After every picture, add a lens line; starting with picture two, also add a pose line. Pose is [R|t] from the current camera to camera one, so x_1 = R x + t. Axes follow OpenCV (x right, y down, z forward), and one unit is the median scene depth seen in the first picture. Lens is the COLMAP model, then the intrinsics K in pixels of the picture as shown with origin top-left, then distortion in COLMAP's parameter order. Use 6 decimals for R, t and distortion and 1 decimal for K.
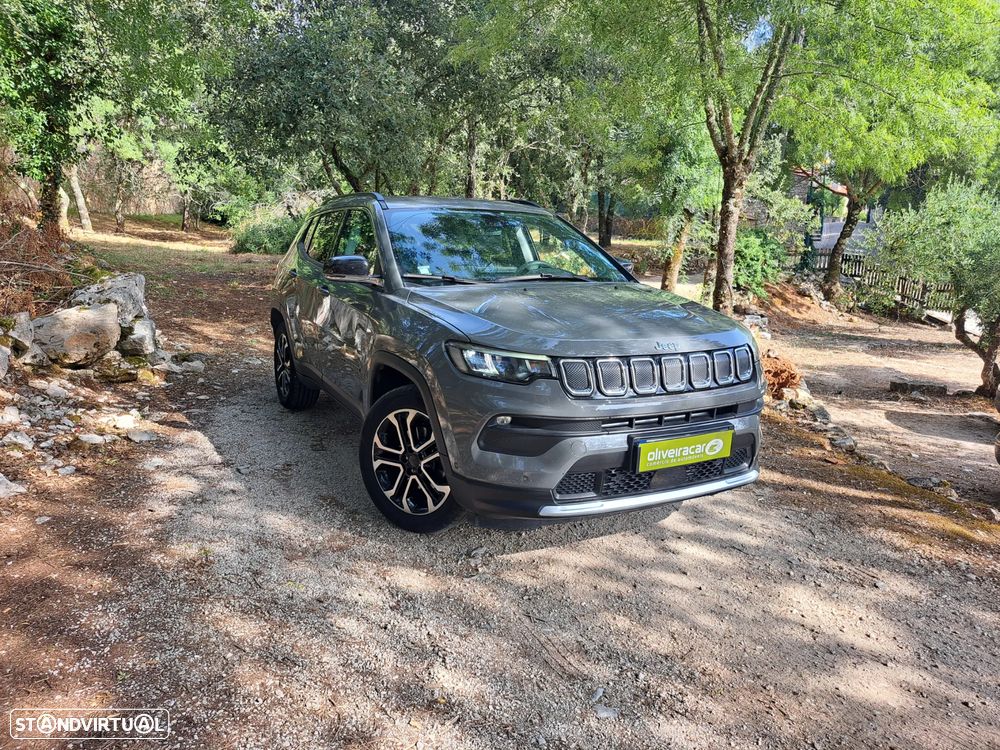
lens RADIAL K [[716.7, 0, 499.2], [0, 716.7, 354.0], [0, 0, 1]] dist [0.060448, -0.054326]
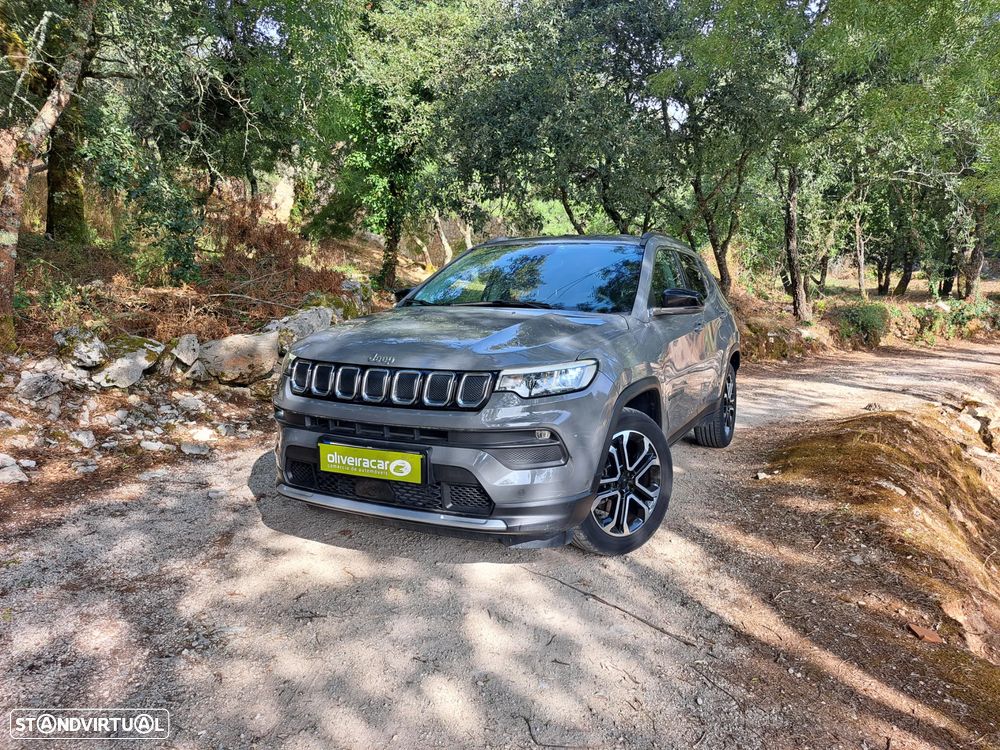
lens RADIAL K [[716.7, 0, 499.2], [0, 716.7, 354.0], [0, 0, 1]] dist [0.060448, -0.054326]
pose [[0.859973, 0.055276, -0.507338, 0.177826], [-0.090150, 0.994938, -0.044409, -0.008781], [0.502315, 0.083927, 0.860602, 0.113123]]
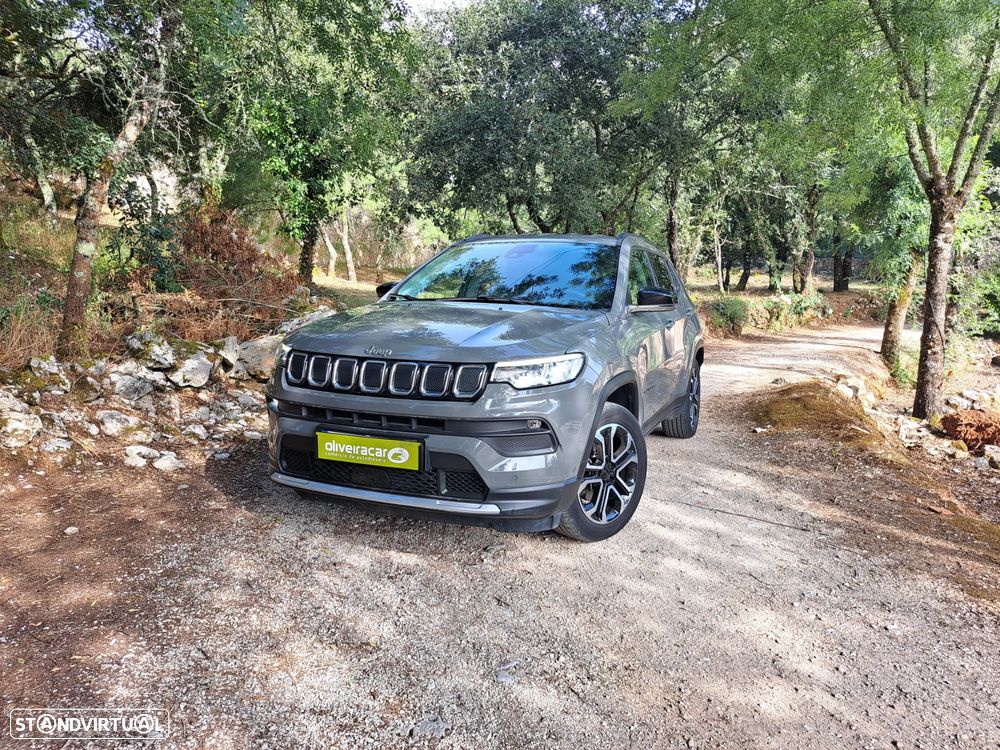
lens RADIAL K [[712.2, 0, 504.1], [0, 712.2, 349.7], [0, 0, 1]] dist [0.057582, -0.066850]
pose [[0.948513, 0.021390, -0.316016, 0.089355], [-0.044021, 0.996937, -0.064649, 0.011848], [0.313665, 0.075232, 0.946549, -0.014768]]
